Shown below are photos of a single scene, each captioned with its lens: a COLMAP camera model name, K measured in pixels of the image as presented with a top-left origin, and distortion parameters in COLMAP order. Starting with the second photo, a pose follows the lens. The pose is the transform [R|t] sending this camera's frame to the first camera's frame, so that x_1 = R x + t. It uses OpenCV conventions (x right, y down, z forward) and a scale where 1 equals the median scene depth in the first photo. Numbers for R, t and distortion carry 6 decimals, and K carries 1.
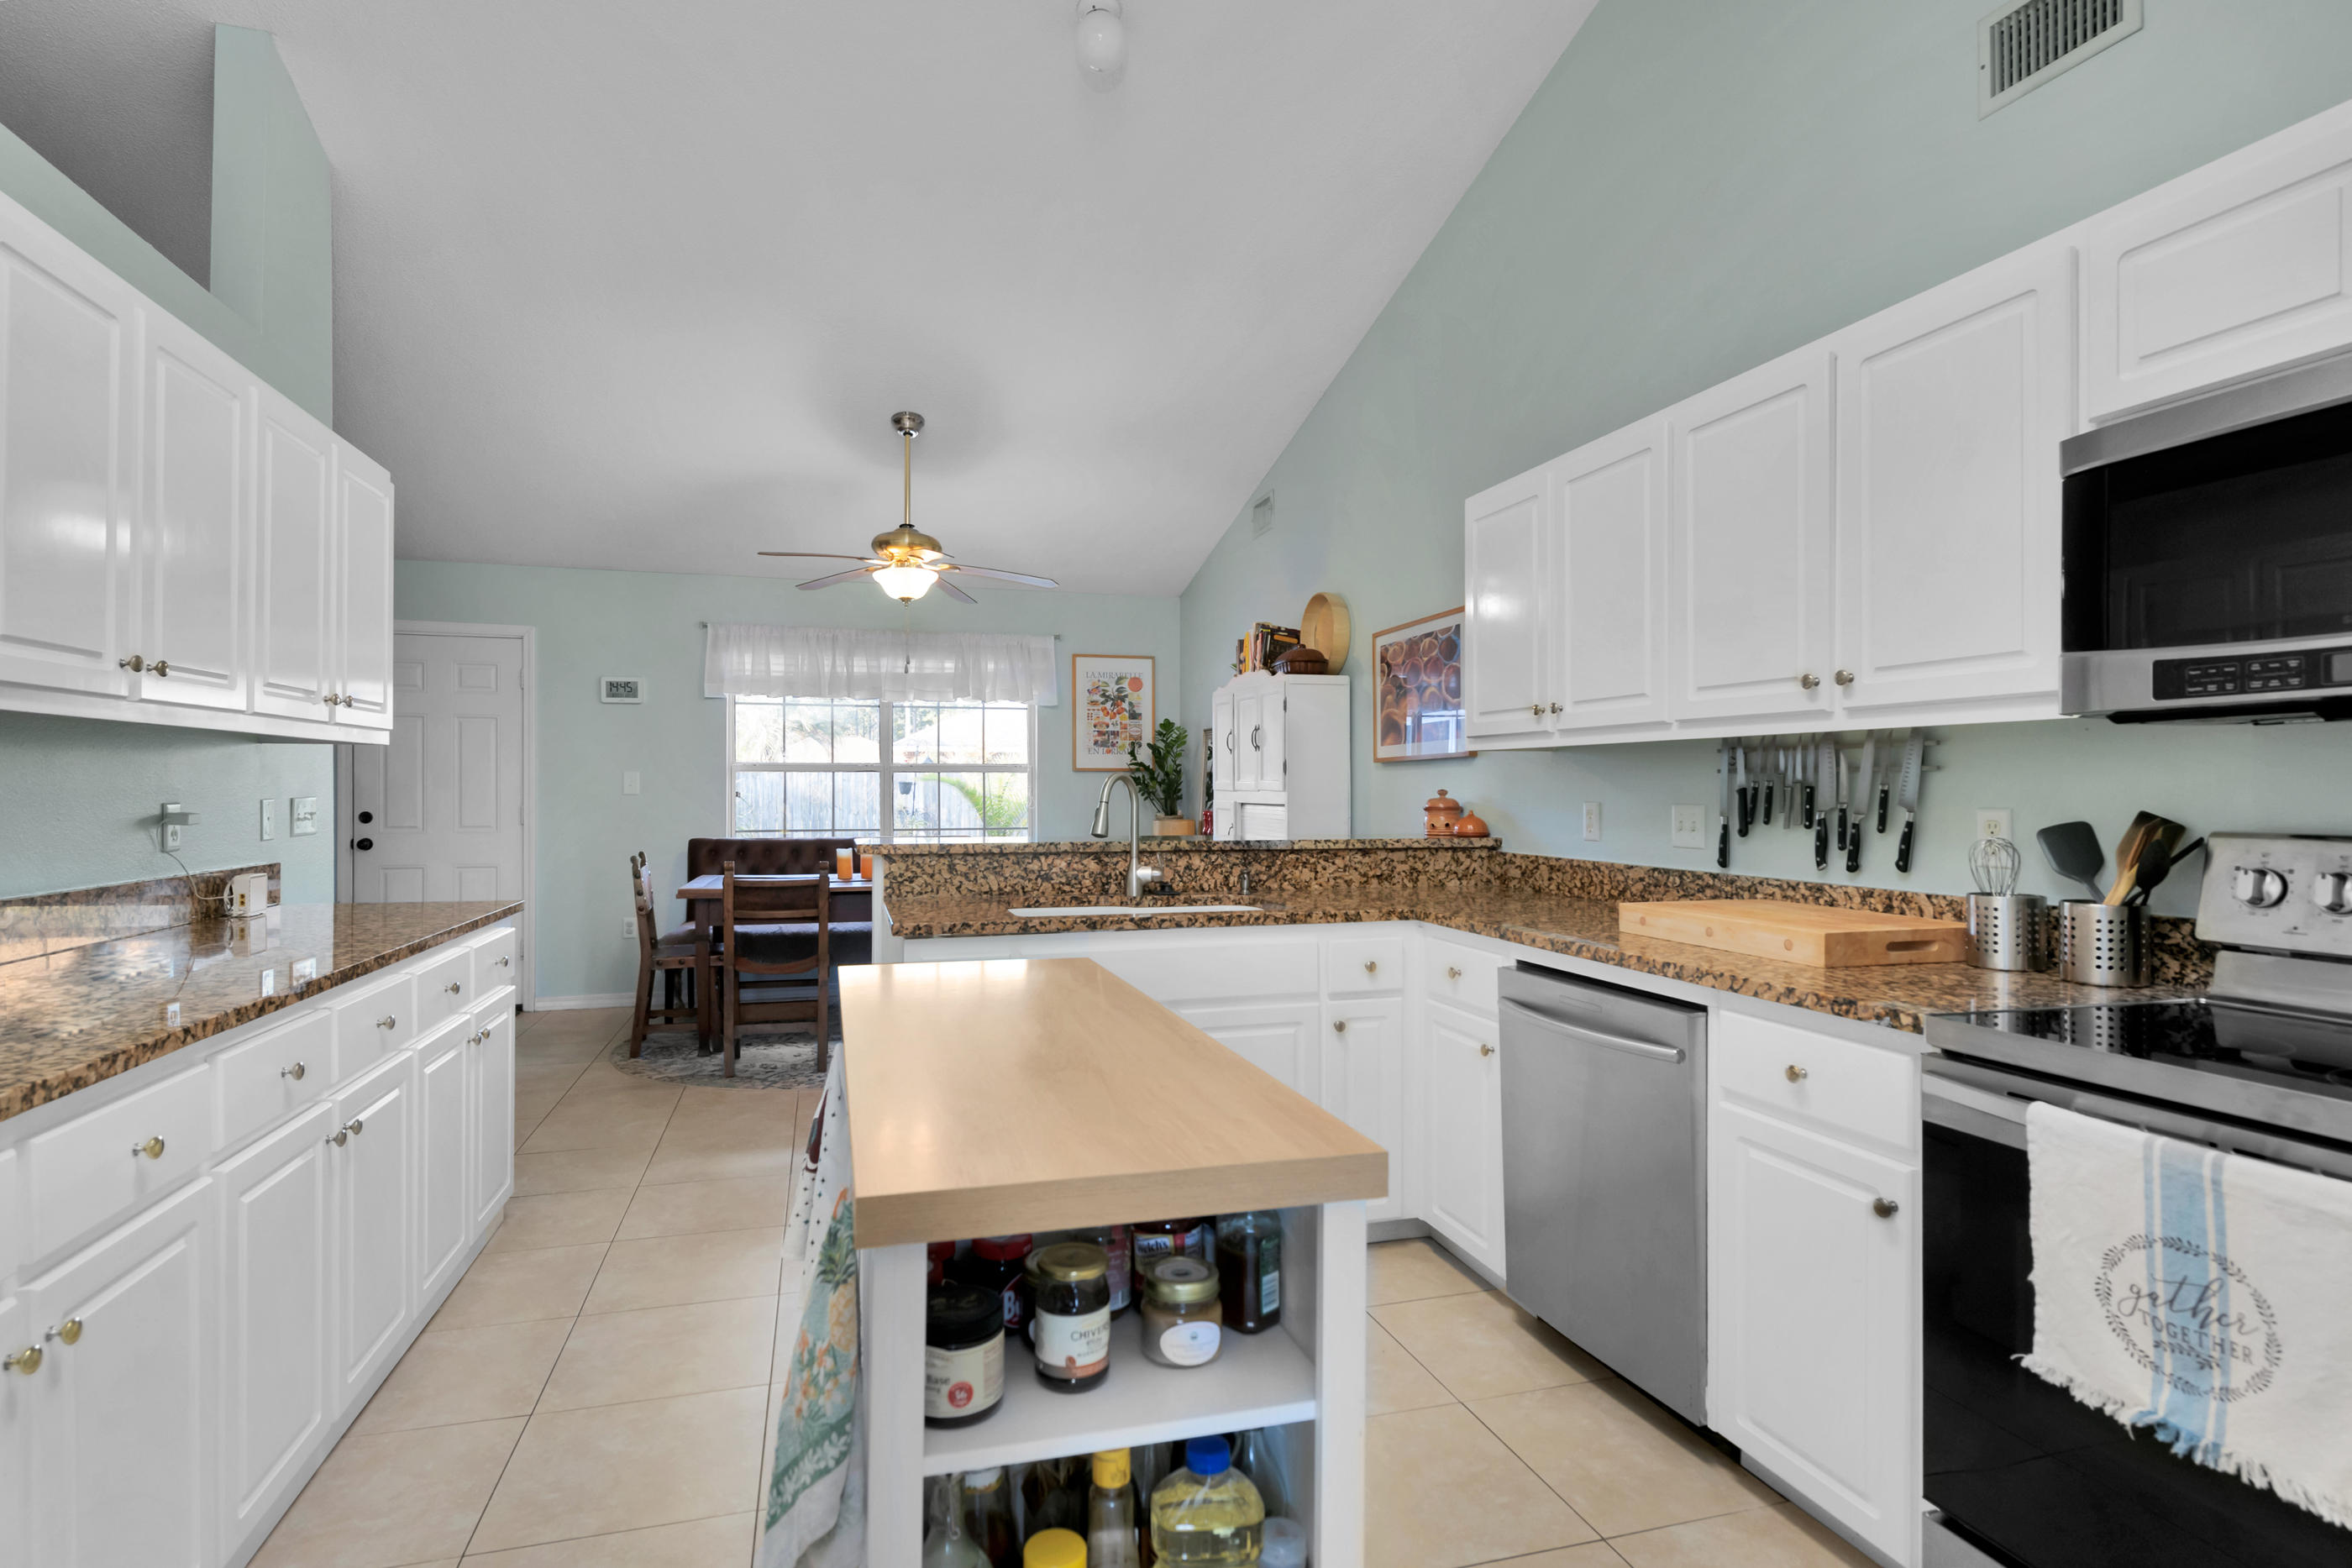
lens RADIAL K [[1157.1, 0, 1160.3], [0, 1157.1, 788.2], [0, 0, 1]] dist [-0.002226, -0.000454]
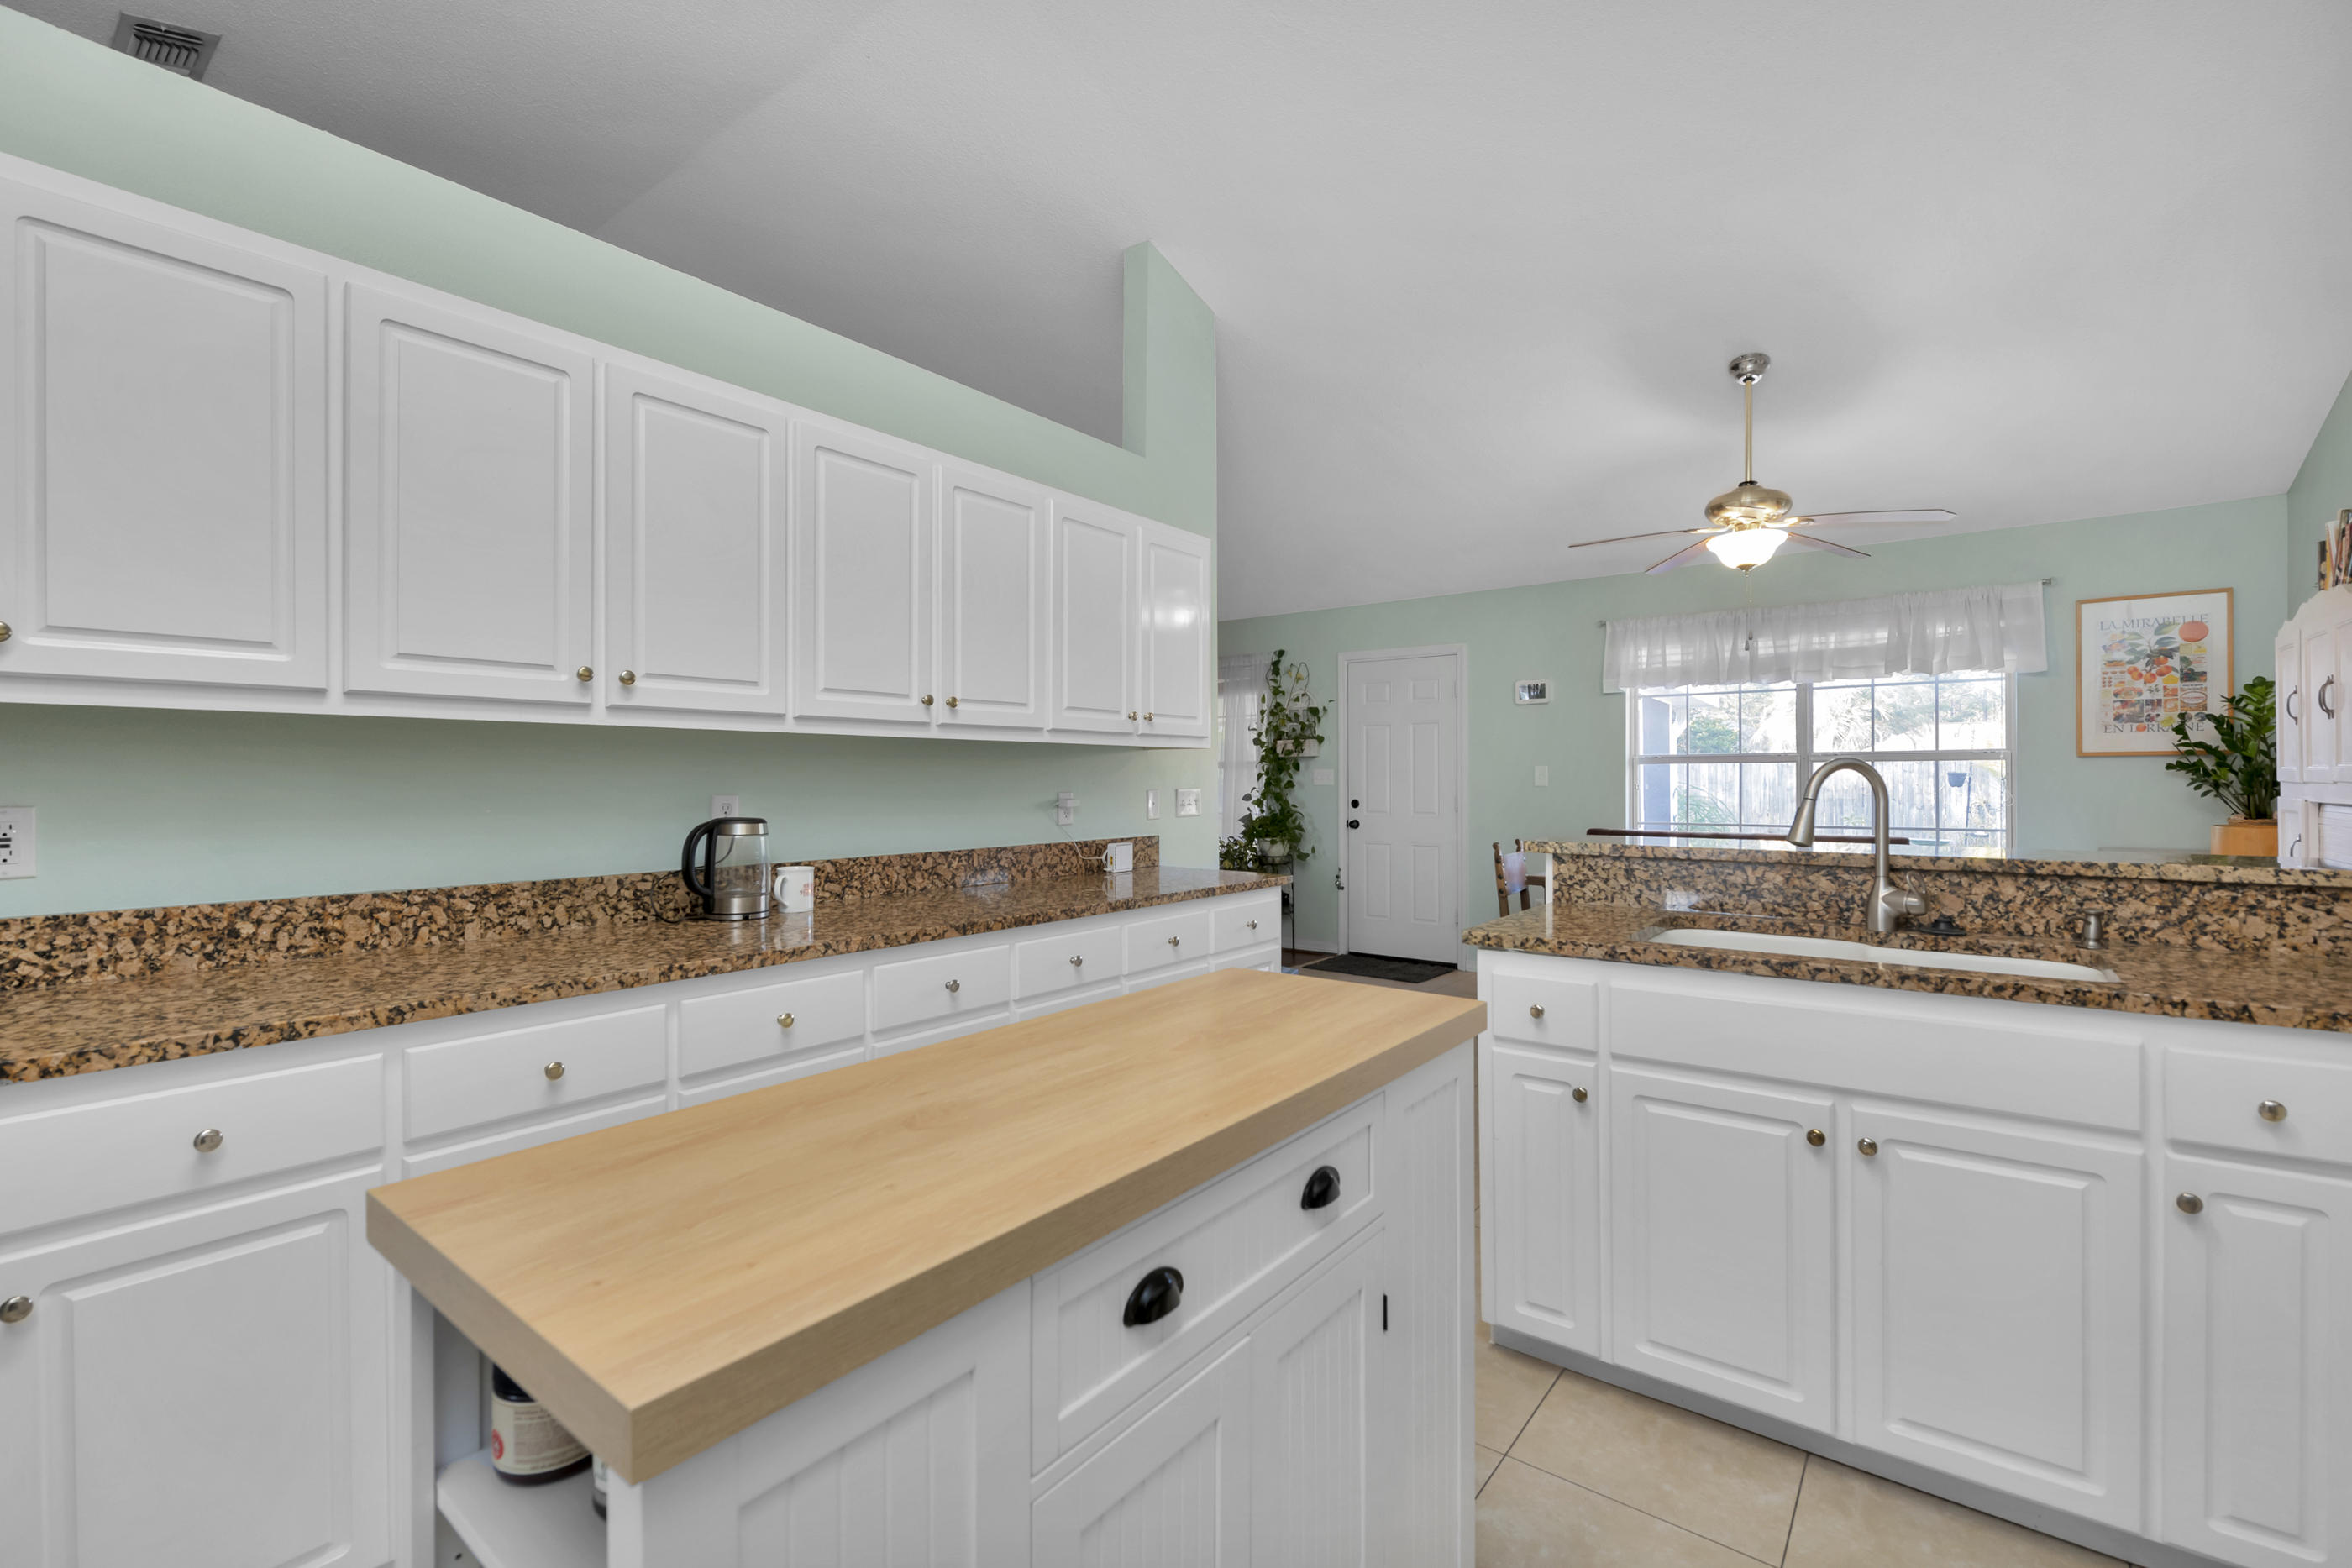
lens RADIAL K [[1036.1, 0, 1216.0], [0, 1036.1, 784.4], [0, 0, 1]] dist [-0.001706, -0.001048]
pose [[0.598547, 0.000903, -0.801087, 0.171127], [0.002358, 0.999993, 0.002889, 0.000010], [0.801084, -0.003618, 0.598541, 0.200508]]
